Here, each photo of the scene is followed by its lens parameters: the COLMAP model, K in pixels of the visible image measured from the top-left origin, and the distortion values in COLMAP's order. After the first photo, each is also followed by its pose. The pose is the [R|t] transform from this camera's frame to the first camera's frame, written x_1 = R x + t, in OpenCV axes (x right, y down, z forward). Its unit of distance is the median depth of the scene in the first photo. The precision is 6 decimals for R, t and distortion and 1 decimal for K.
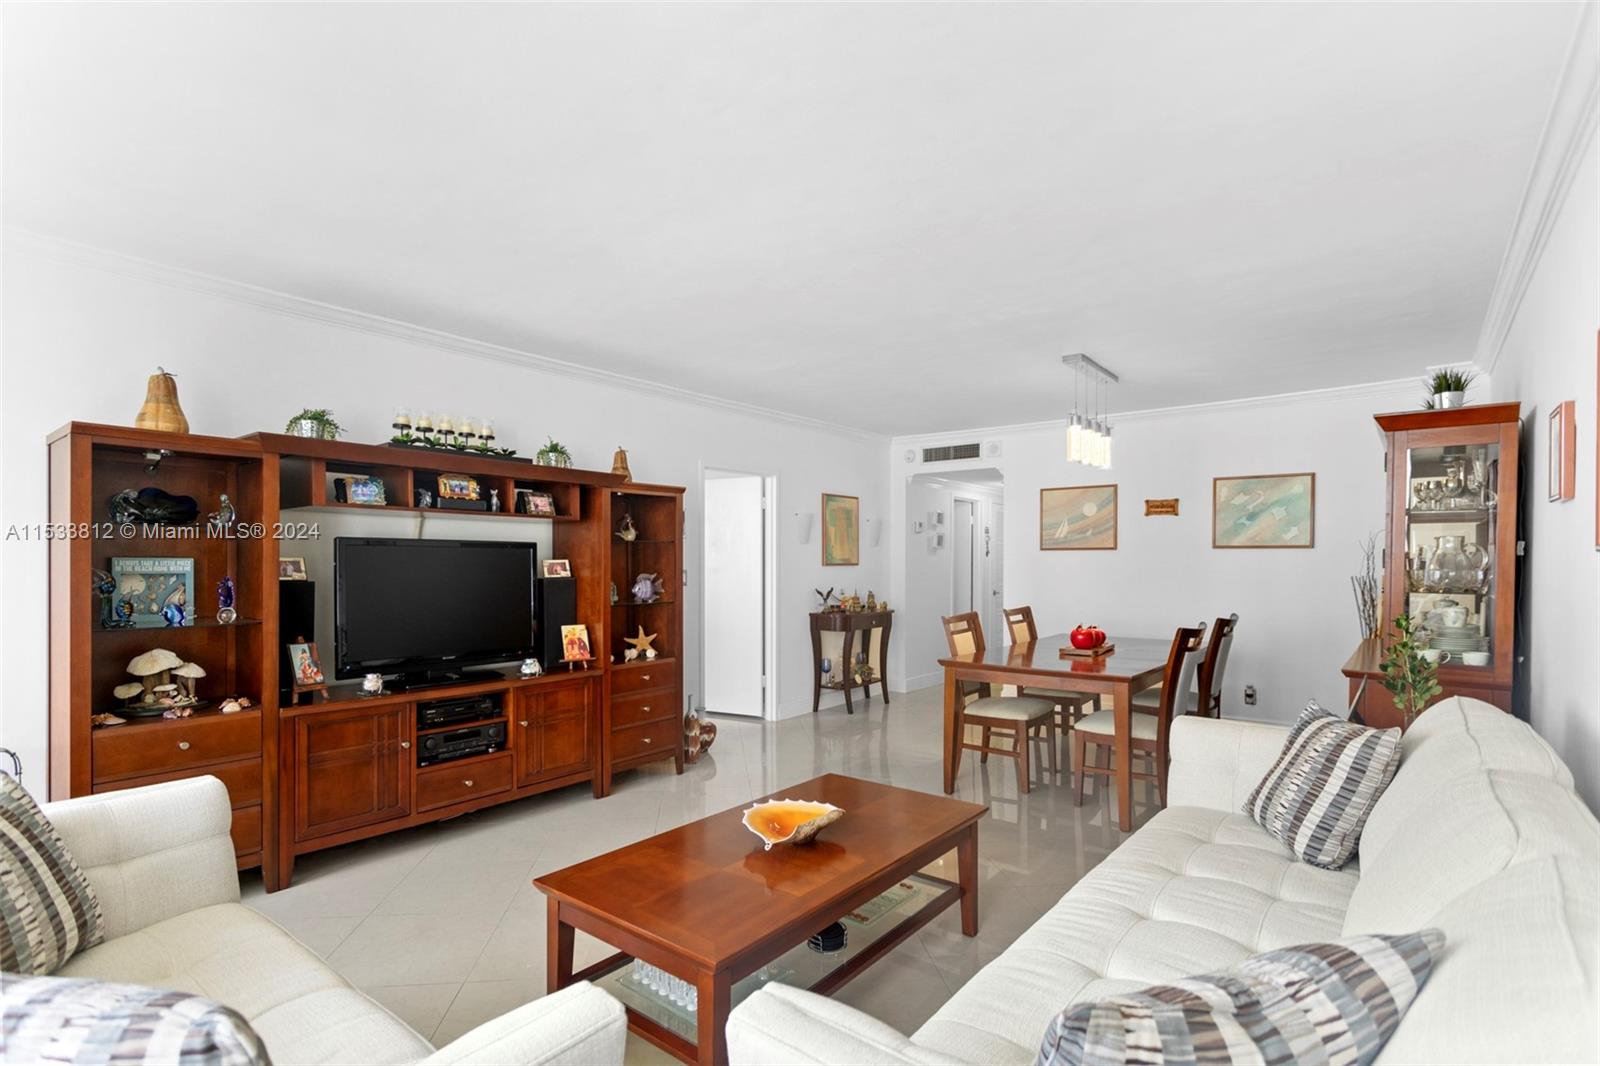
lens RADIAL K [[758.2, 0, 793.2], [0, 758.2, 547.5], [0, 0, 1]] dist [0.000769, 0.001137]
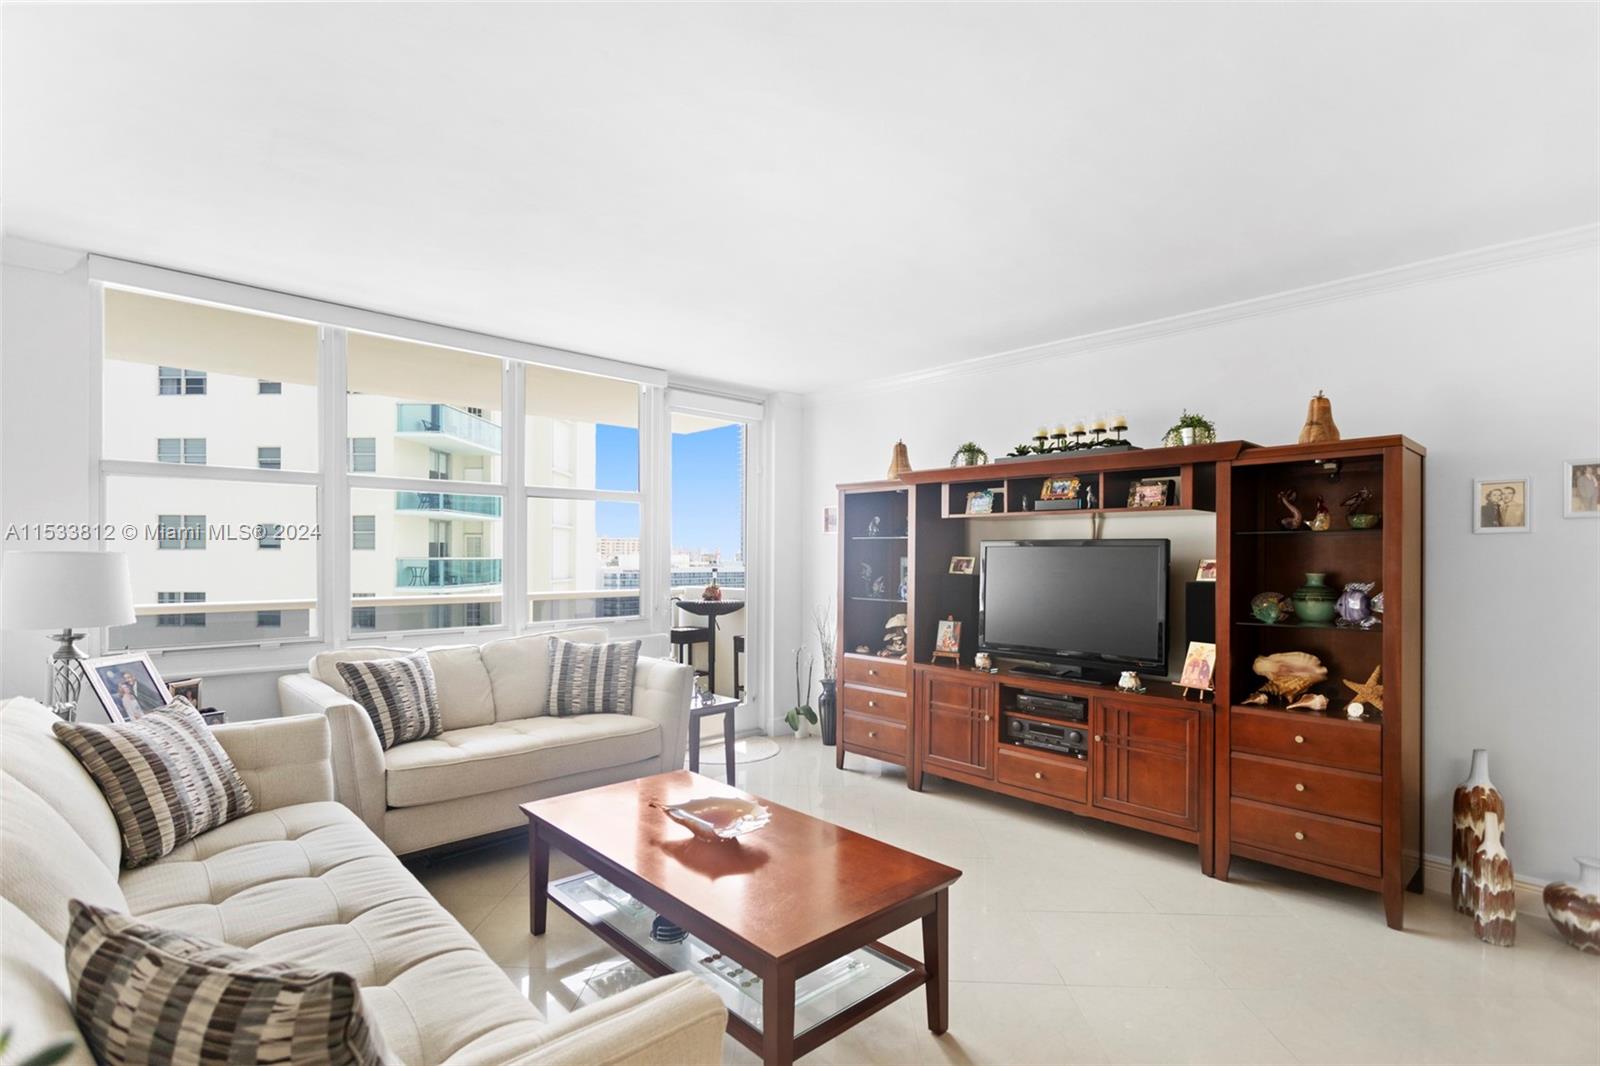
lens RADIAL K [[764.8, 0, 799.6], [0, 764.8, 558.0], [0, 0, 1]] dist [0.001496, 0.000453]
pose [[-0.146869, -0.007542, -0.989127, 0.612929], [0.008326, 0.999926, -0.008861, 0.019899], [0.989121, -0.009537, -0.146795, 0.780659]]
